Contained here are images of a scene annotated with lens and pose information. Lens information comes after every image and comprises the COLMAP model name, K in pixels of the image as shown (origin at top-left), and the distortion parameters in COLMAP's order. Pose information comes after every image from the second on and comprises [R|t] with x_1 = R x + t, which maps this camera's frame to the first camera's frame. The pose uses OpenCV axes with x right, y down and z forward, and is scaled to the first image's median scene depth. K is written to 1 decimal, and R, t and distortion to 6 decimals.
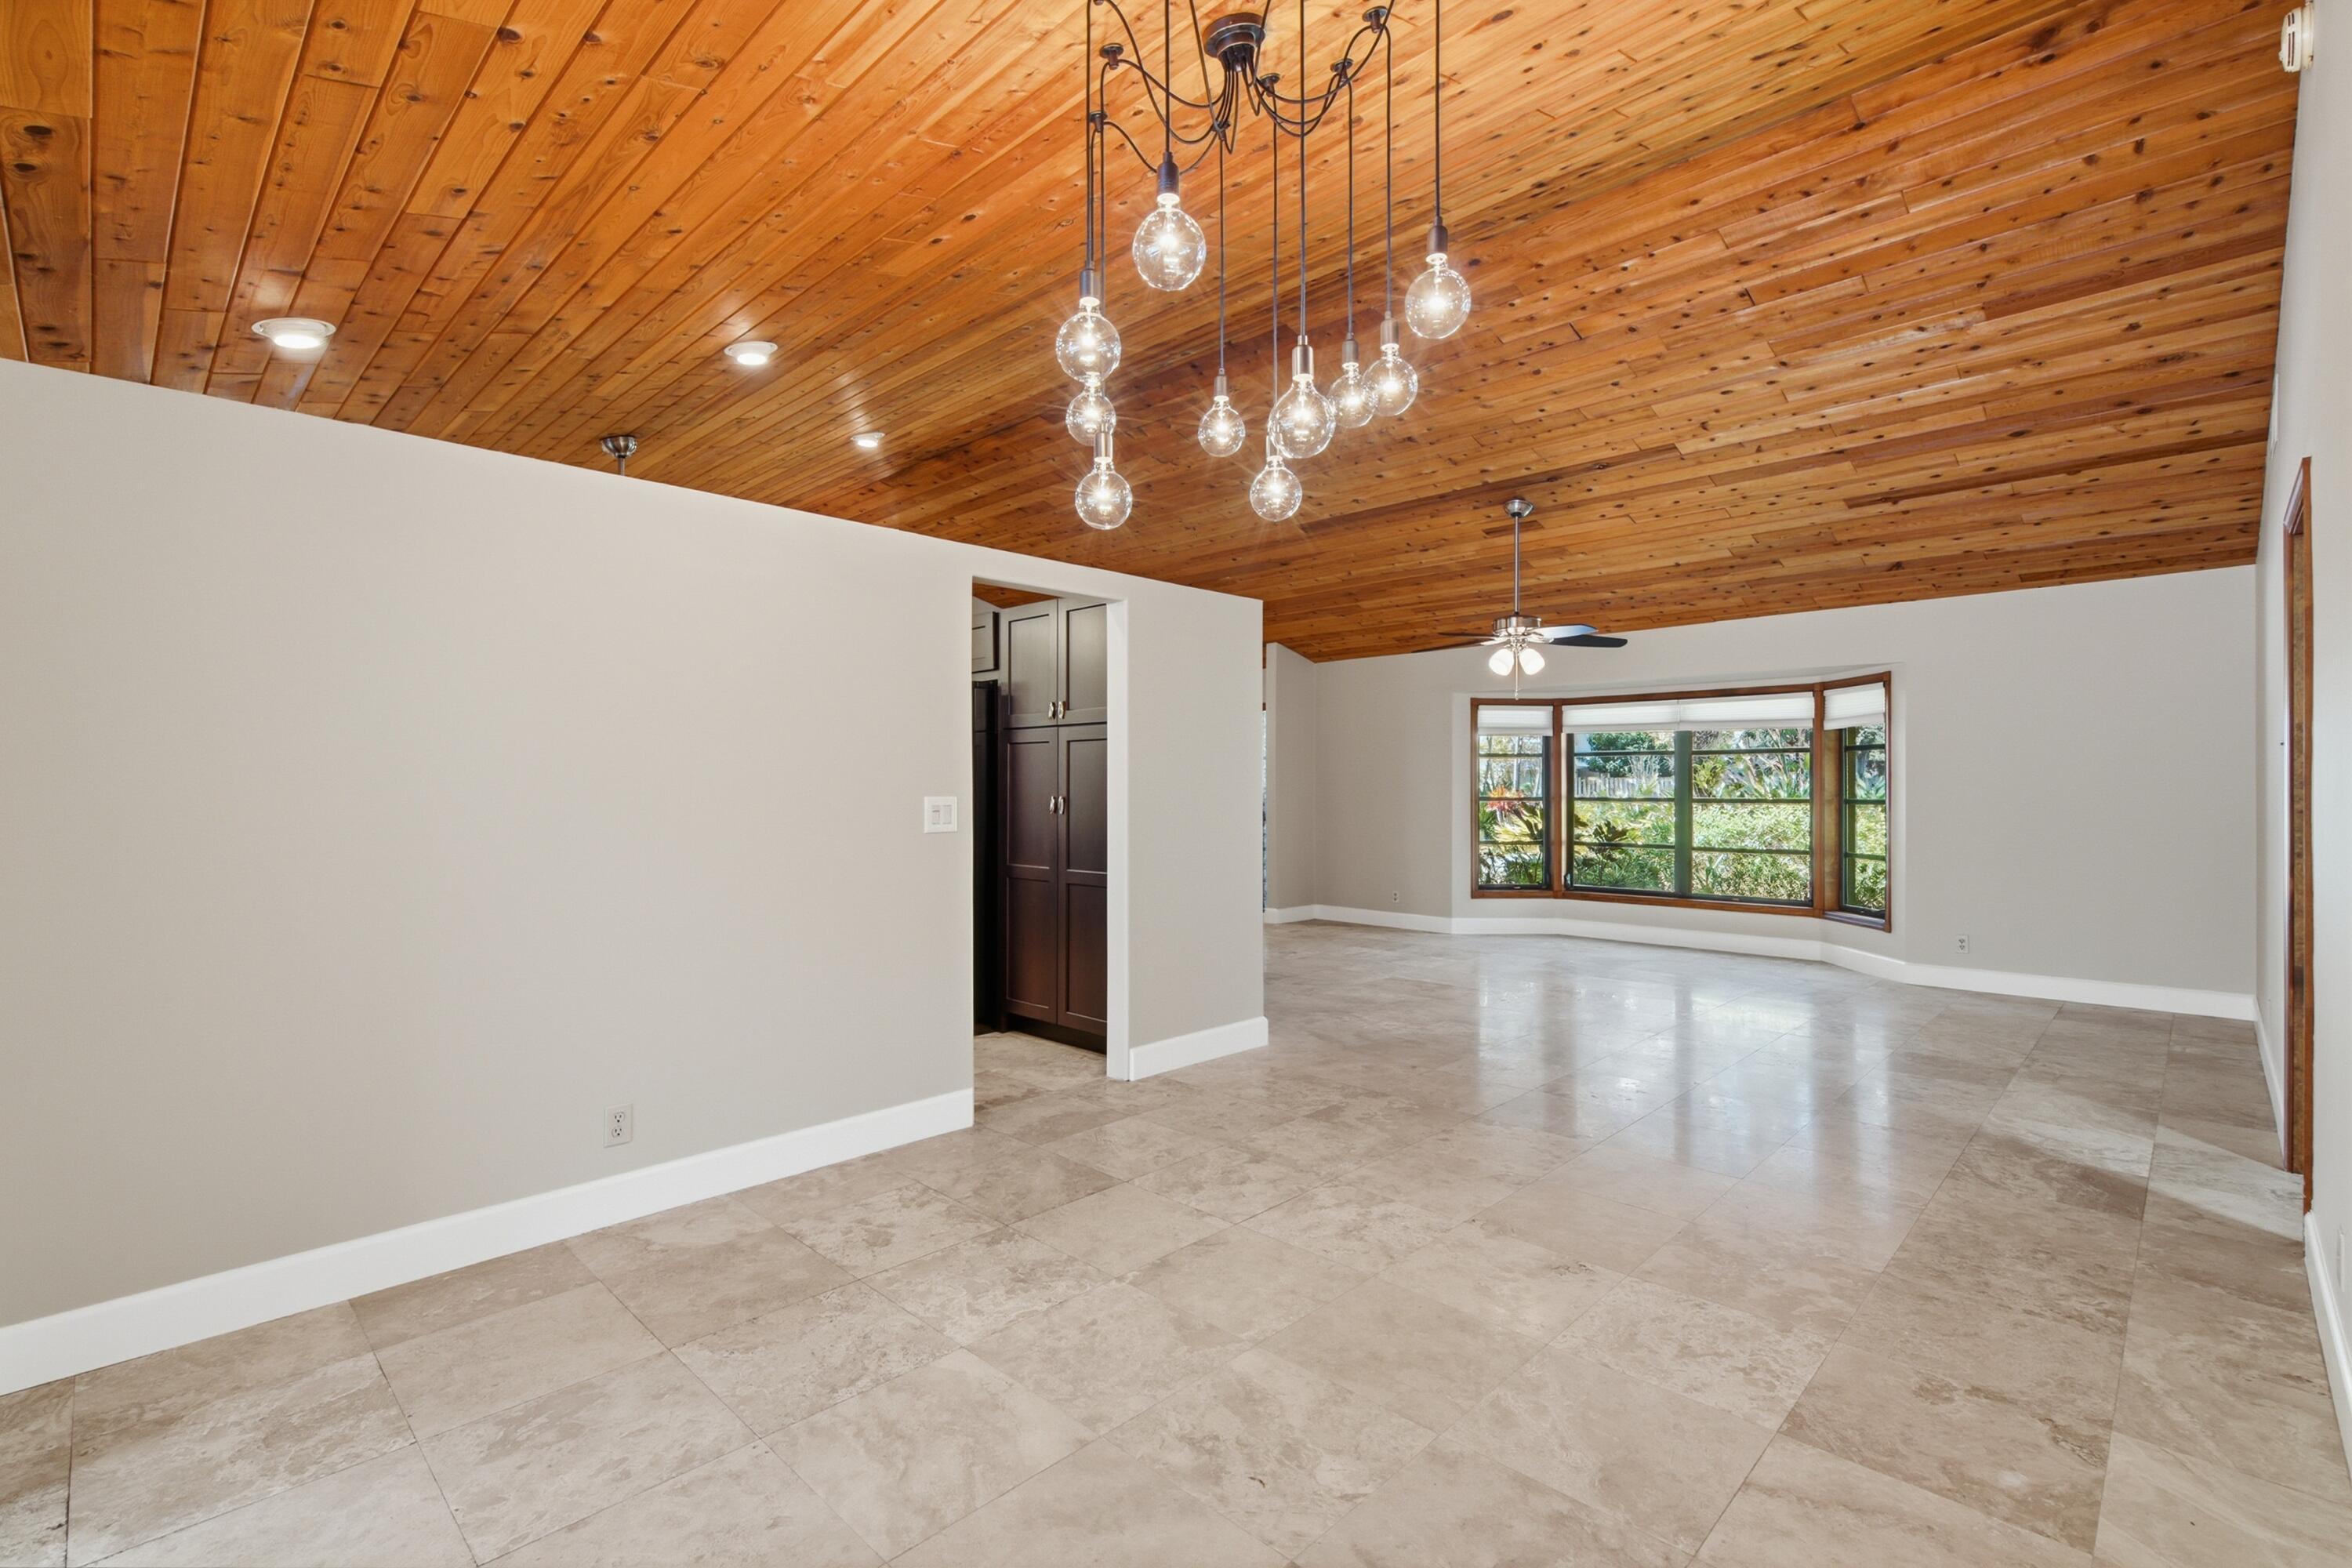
lens RADIAL K [[1050.3, 0, 1170.2], [0, 1050.3, 782.5], [0, 0, 1]] dist [-0.000638, 0.000290]
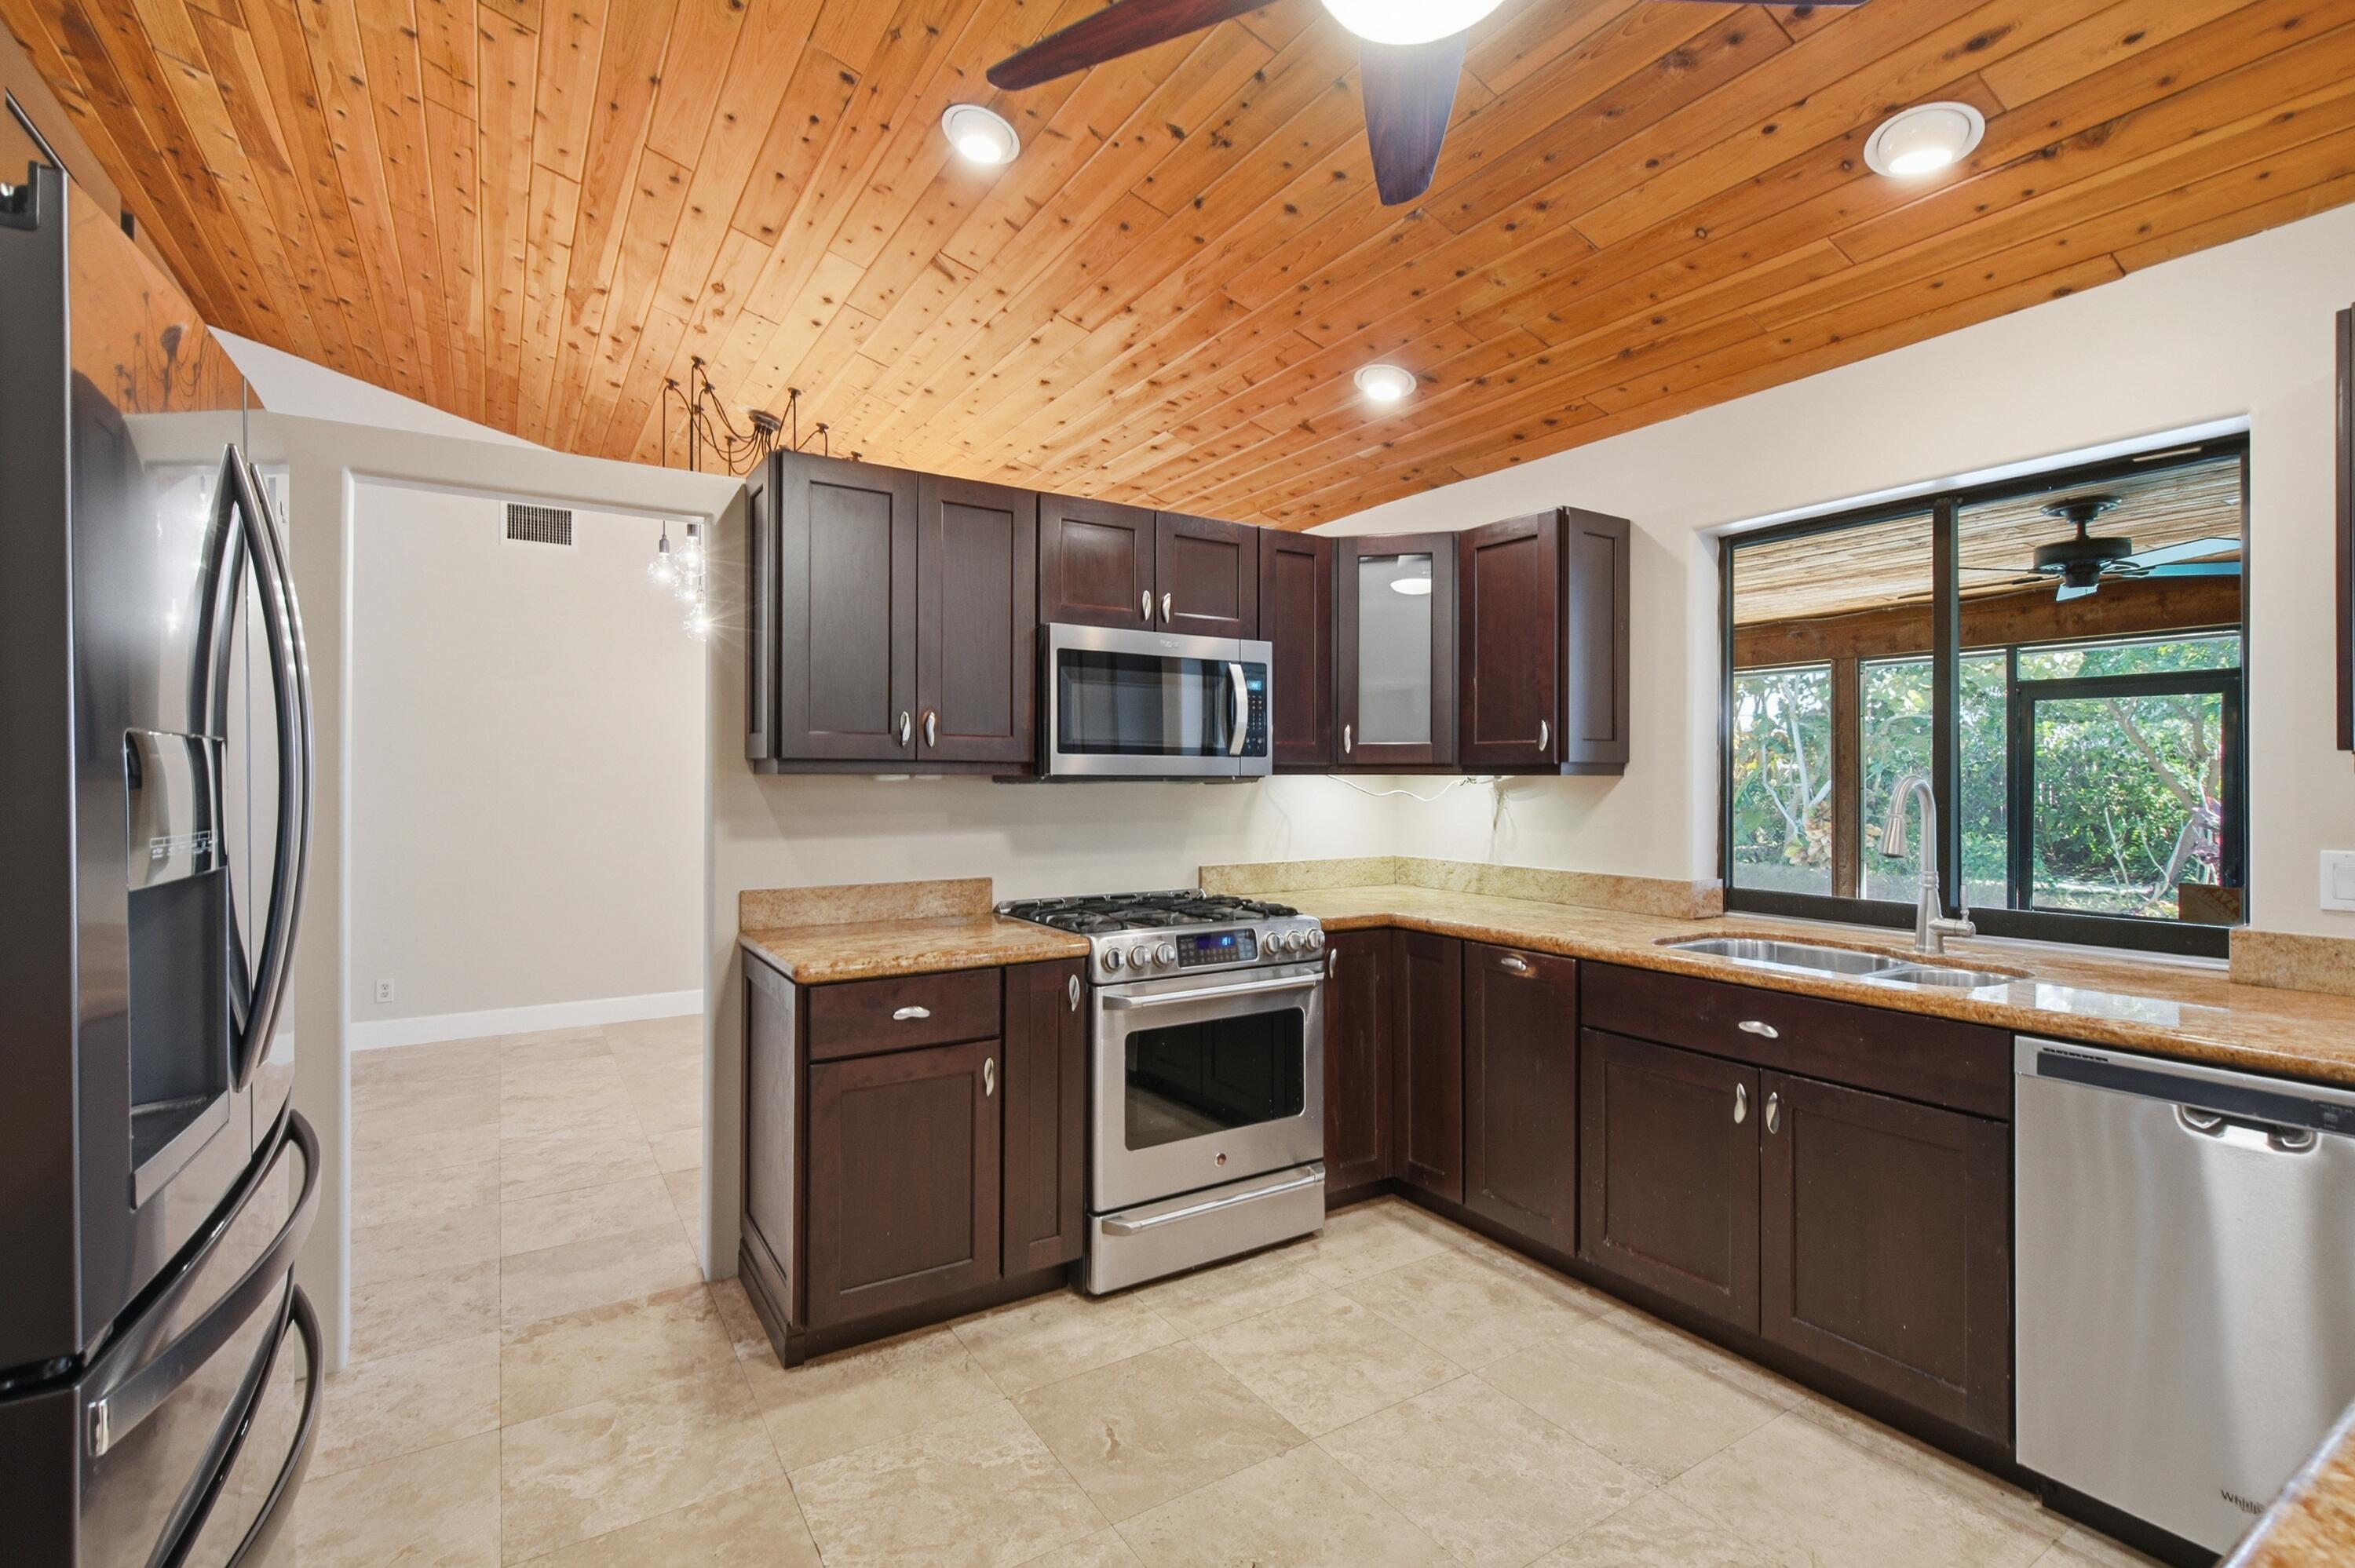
lens RADIAL K [[1060.6, 0, 1175.7], [0, 1060.6, 778.5], [0, 0, 1]] dist [-0.000212, -0.000101]
pose [[-0.975484, 0.003129, 0.220047, -0.627325], [0.001855, 0.999980, -0.005996, -0.011871], [-0.220061, -0.005441, -0.975471, 1.537115]]
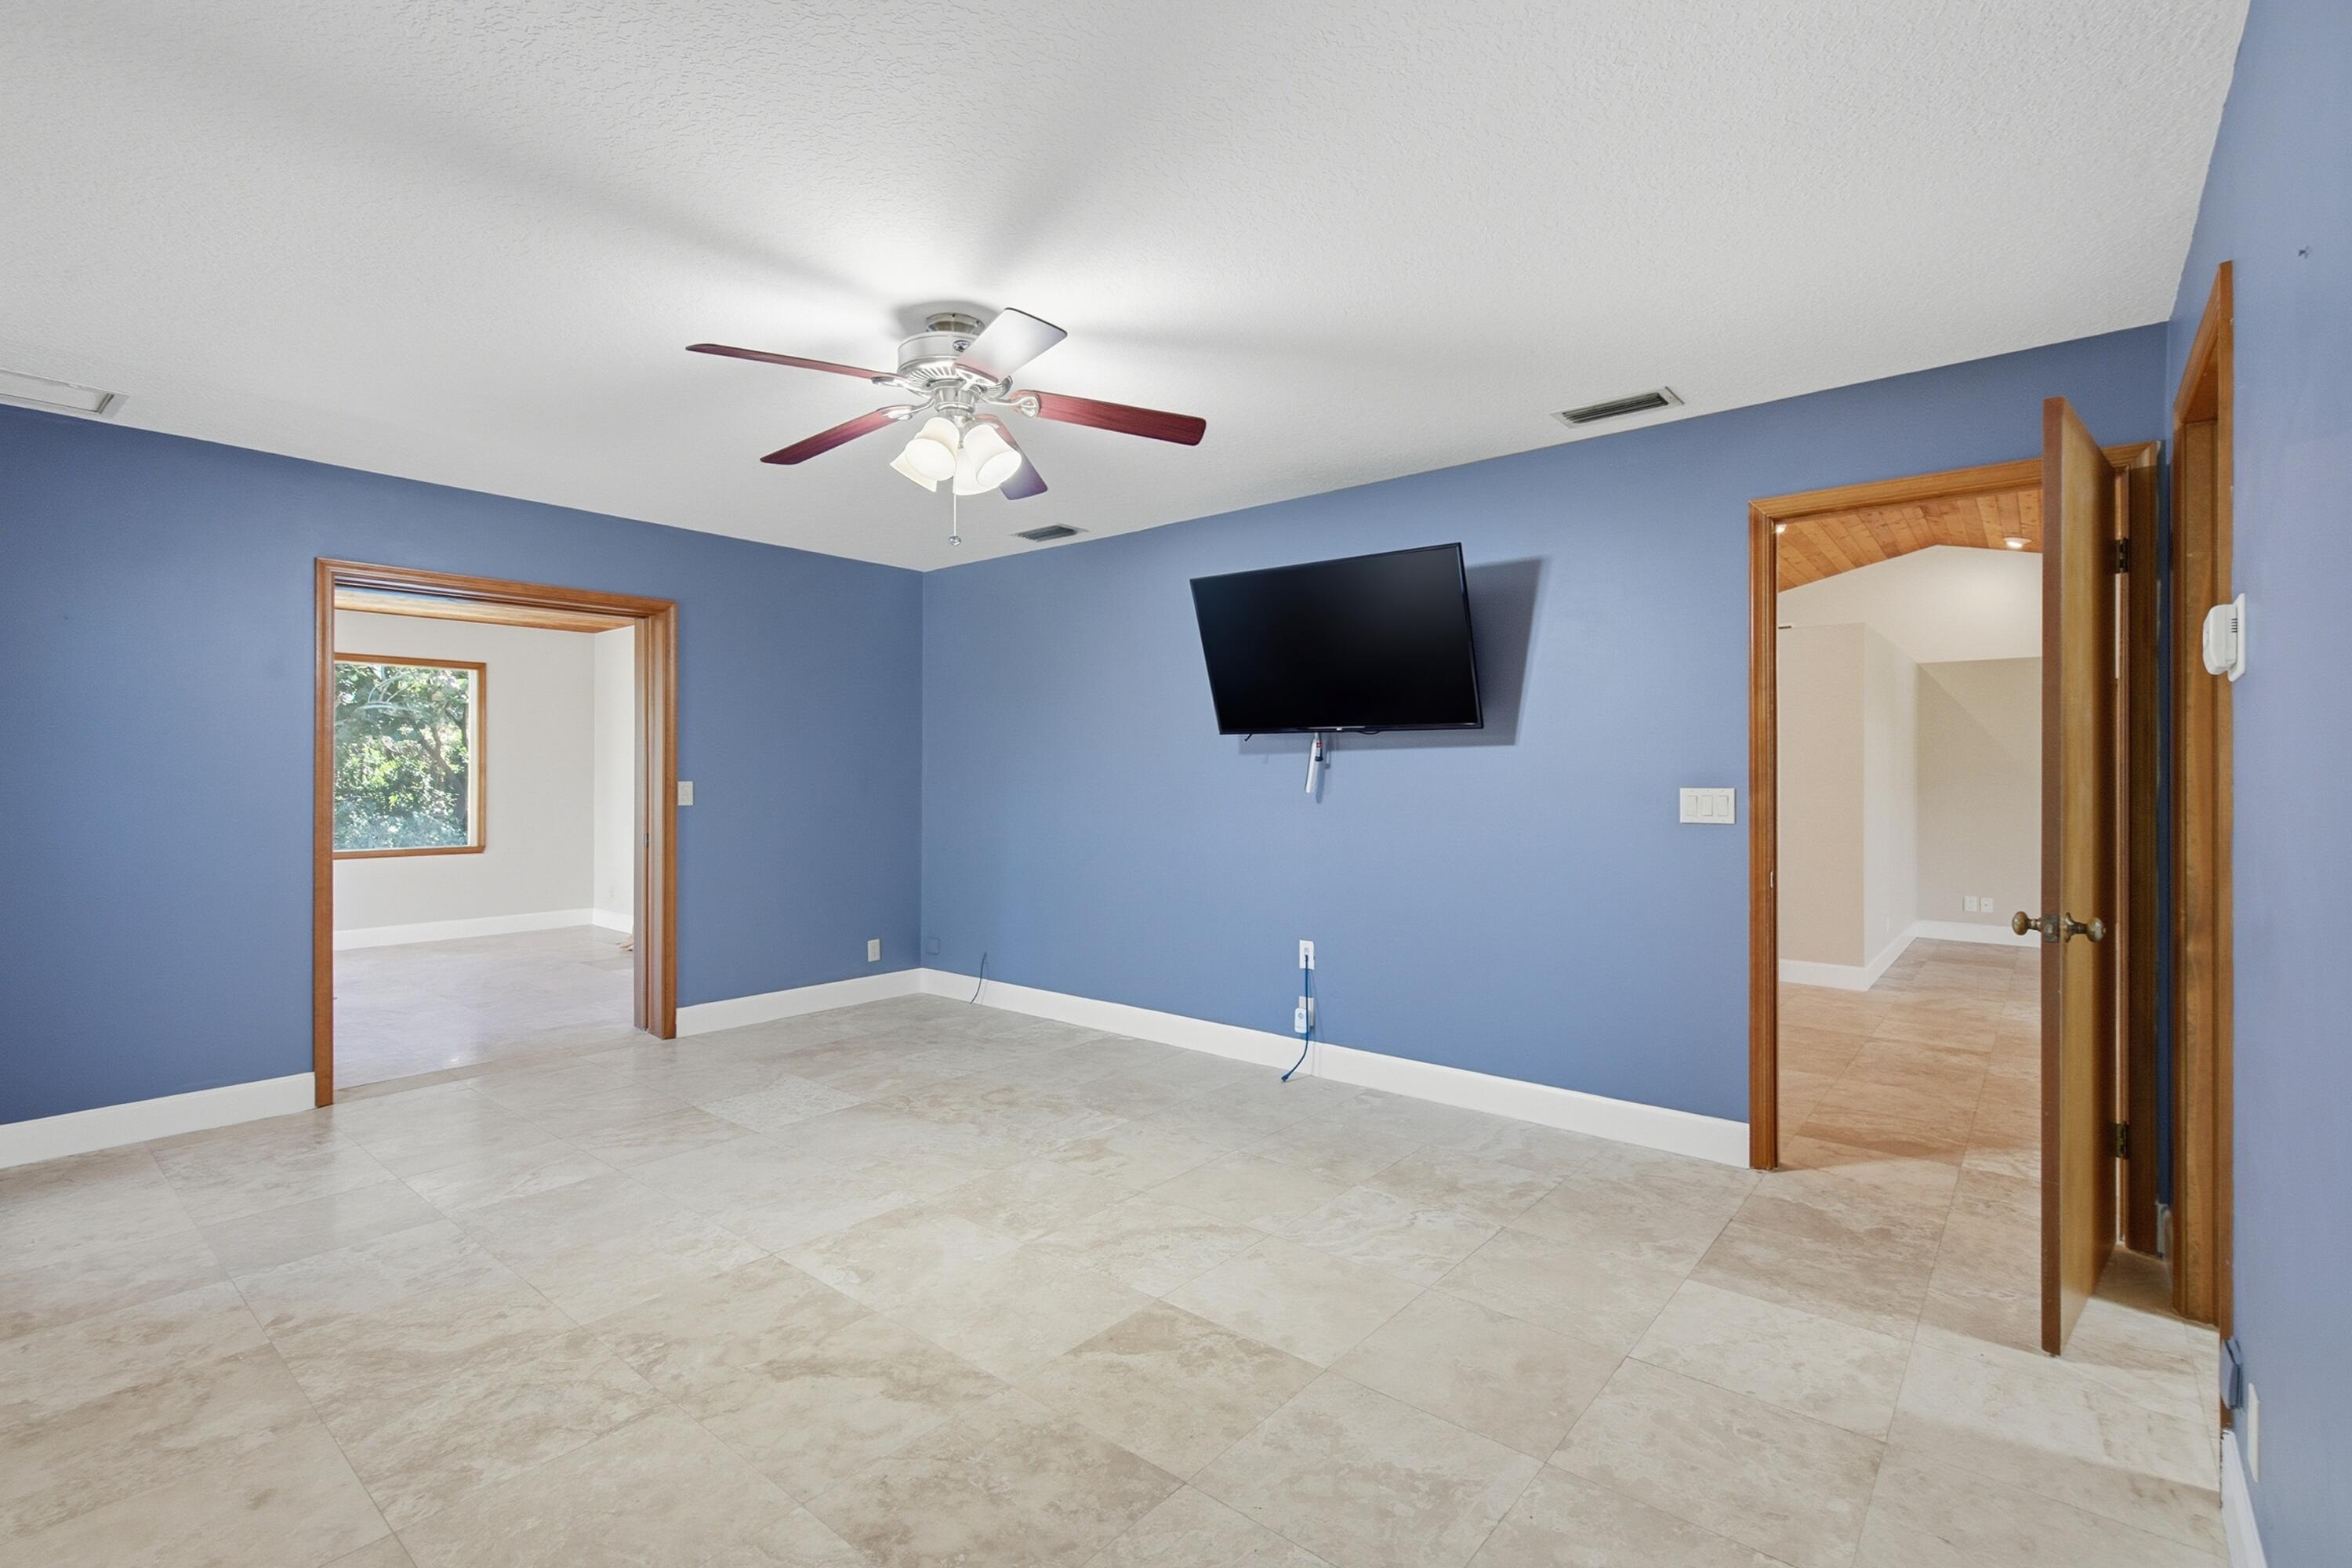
lens RADIAL K [[1059.4, 0, 1174.2], [0, 1059.4, 778.5], [0, 0, 1]] dist [-0.000212, -0.000101]
pose [[0.078621, 0.002091, -0.996902, 1.478447], [0.002912, 0.999993, 0.002327, 0.003376], [0.996900, -0.003086, 0.078614, 0.142189]]
